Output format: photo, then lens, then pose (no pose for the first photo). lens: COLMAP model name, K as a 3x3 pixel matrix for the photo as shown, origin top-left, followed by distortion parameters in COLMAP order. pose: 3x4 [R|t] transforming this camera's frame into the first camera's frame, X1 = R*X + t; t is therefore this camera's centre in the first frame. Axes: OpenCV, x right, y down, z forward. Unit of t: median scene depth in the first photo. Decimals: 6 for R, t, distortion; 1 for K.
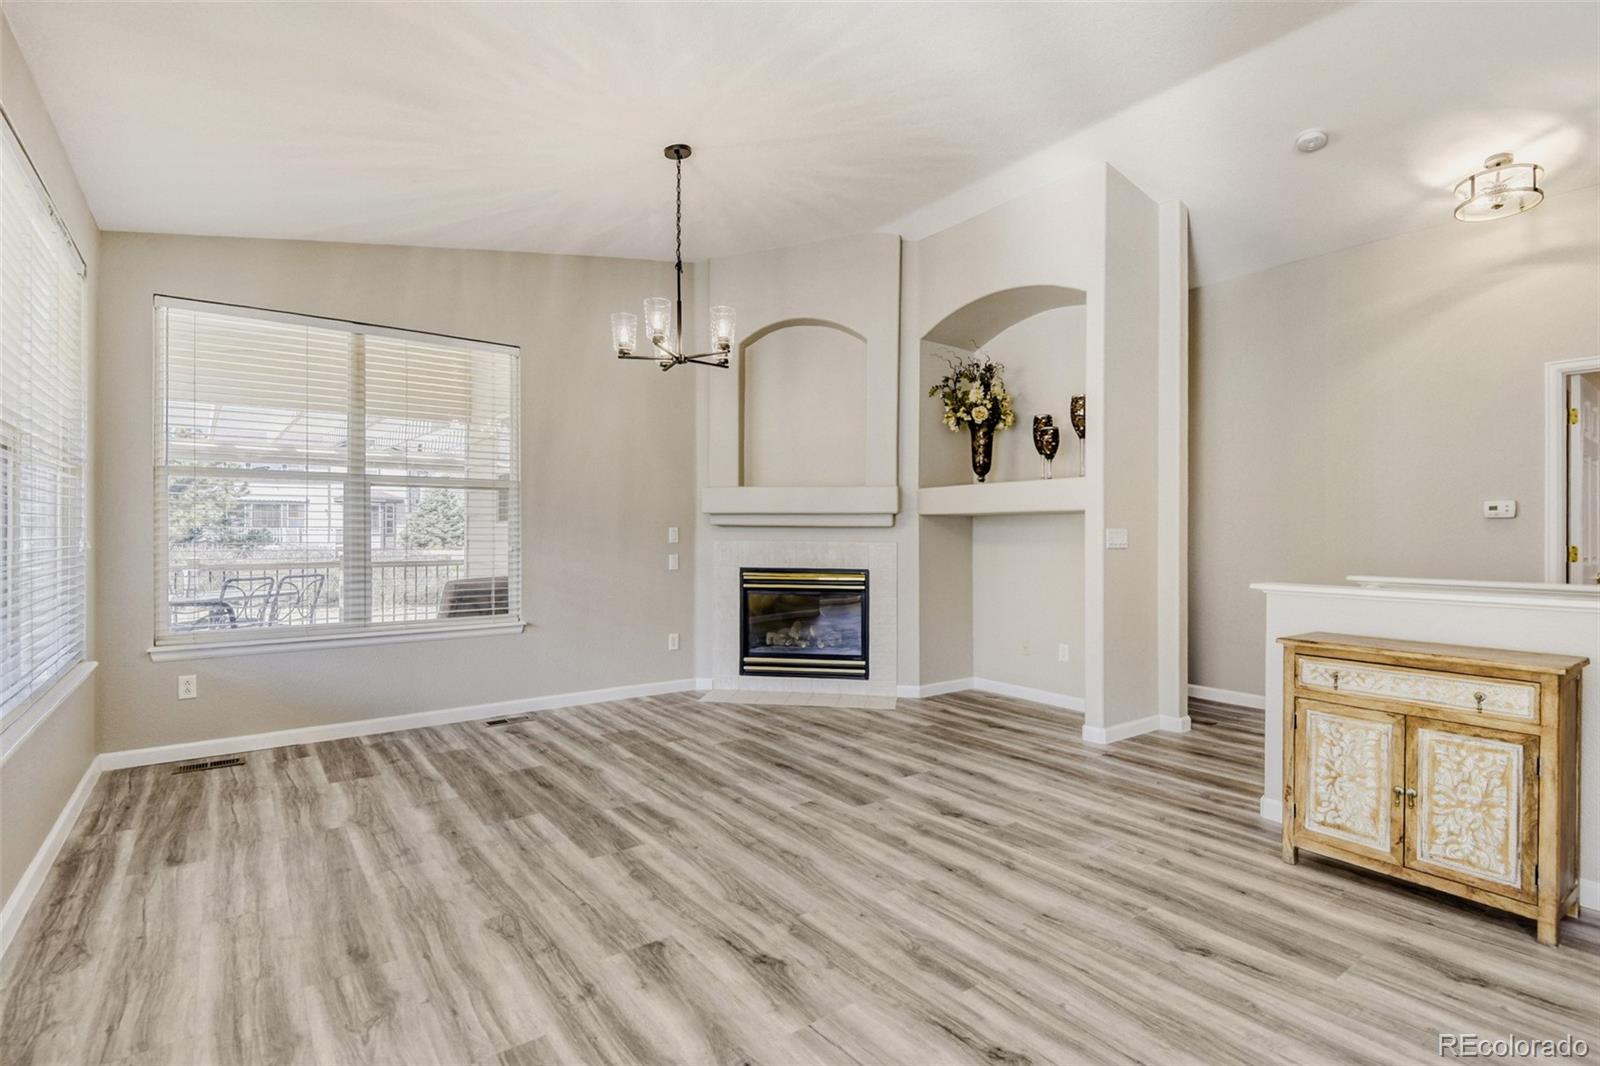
lens RADIAL K [[759.2, 0, 792.8], [0, 759.2, 545.3], [0, 0, 1]] dist [0.048921, -0.029217]
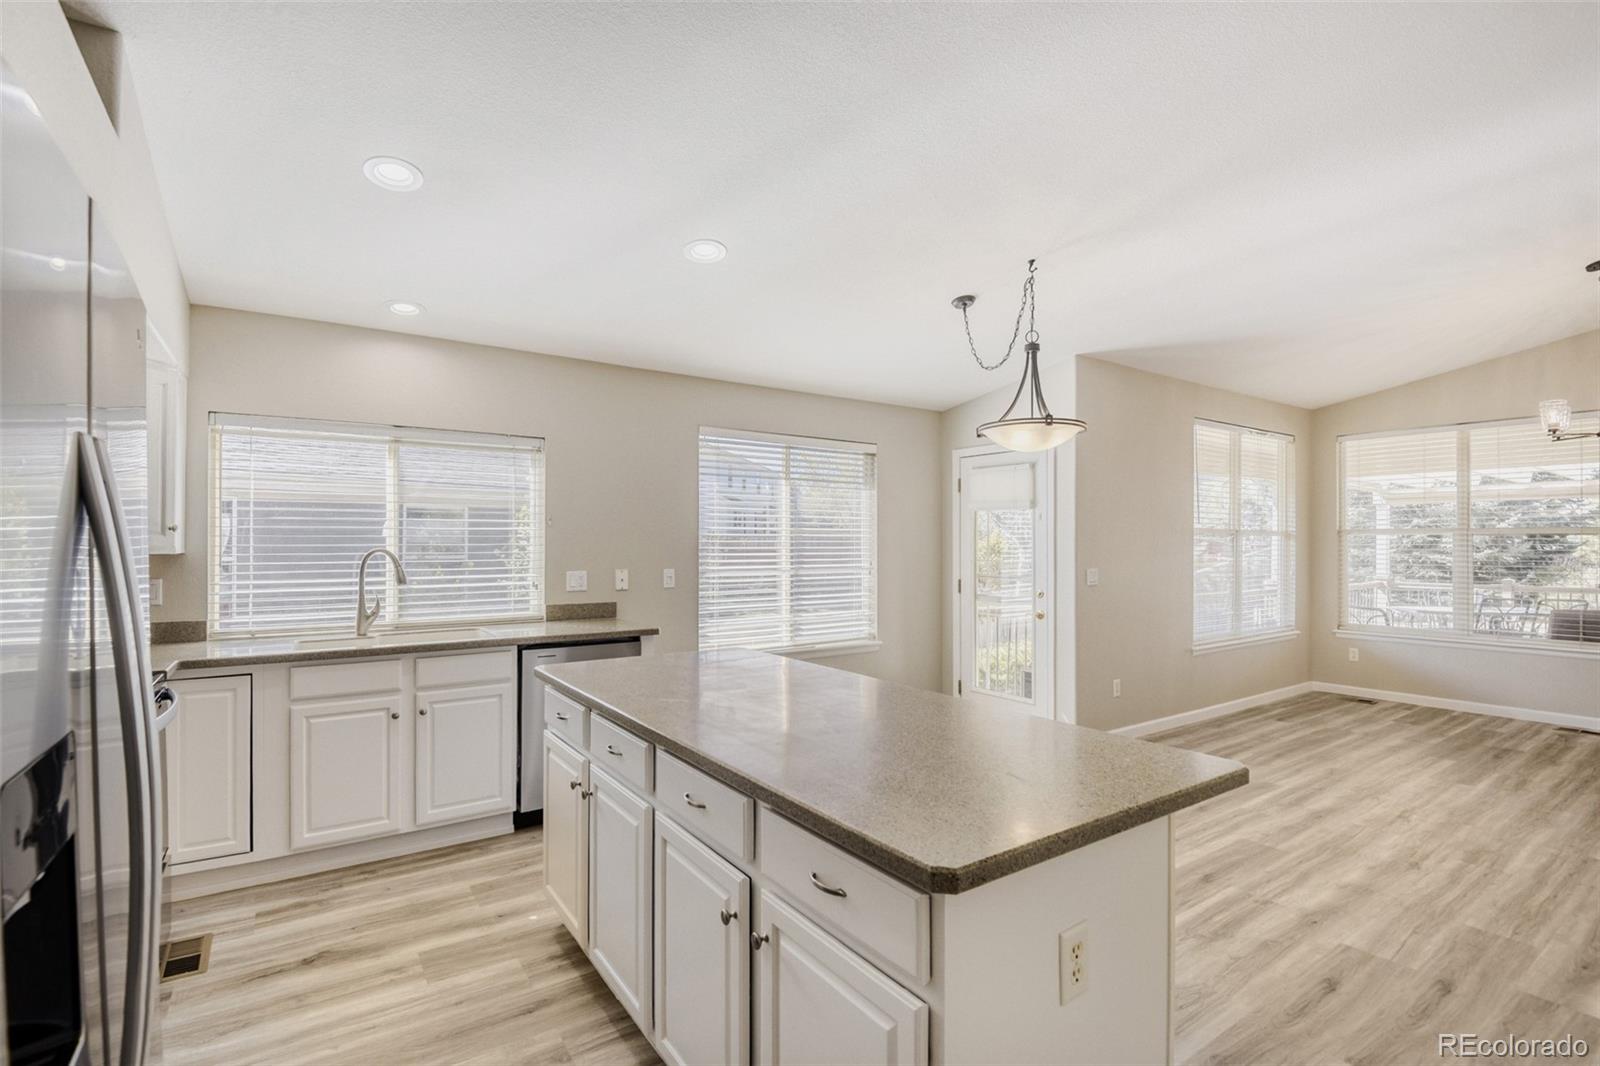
lens RADIAL K [[741.8, 0, 797.1], [0, 741.8, 527.7], [0, 0, 1]] dist [-0.002405, -0.014903]
pose [[-0.036675, -0.024945, -0.999016, 0.928375], [-0.015236, 0.999586, -0.024400, -0.047470], [0.999211, 0.014326, -0.037040, -0.208426]]
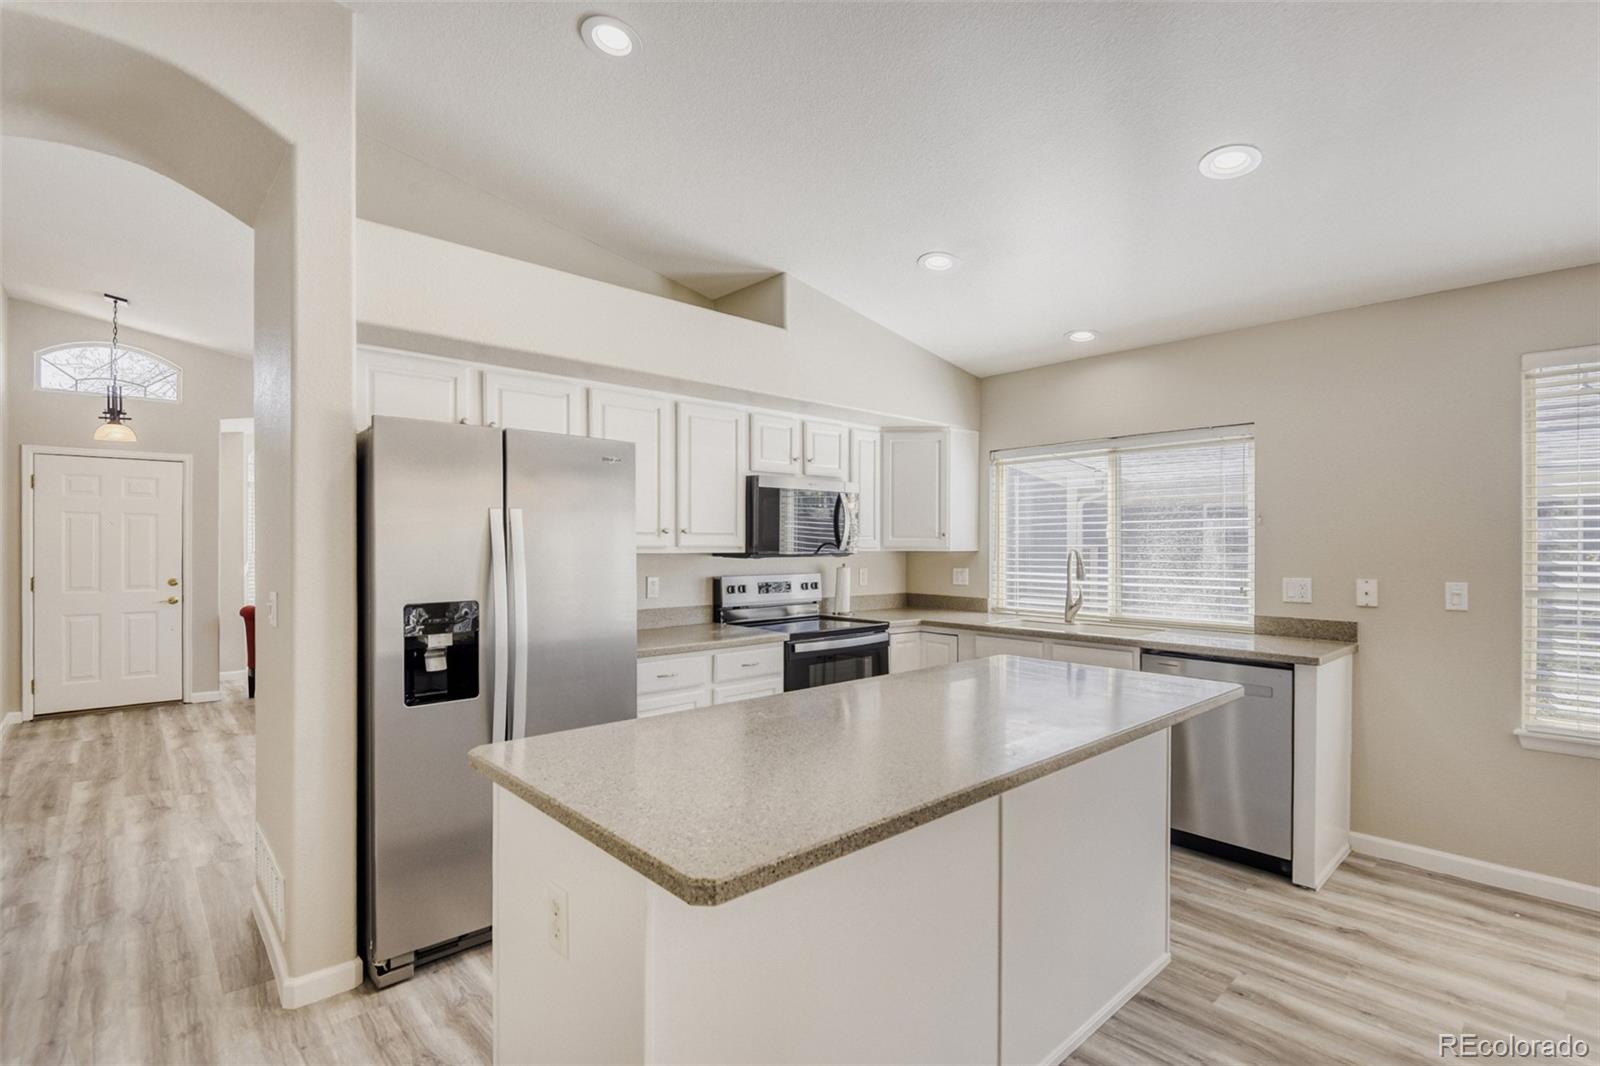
lens RADIAL K [[748.4, 0, 812.5], [0, 748.4, 545.0], [0, 0, 1]] dist [0.027767, -0.015803]
pose [[-0.993440, -0.008384, -0.114044, 0.538688], [-0.009797, 0.999882, 0.011841, -0.049904], [0.113931, 0.012881, -0.993405, 0.254522]]
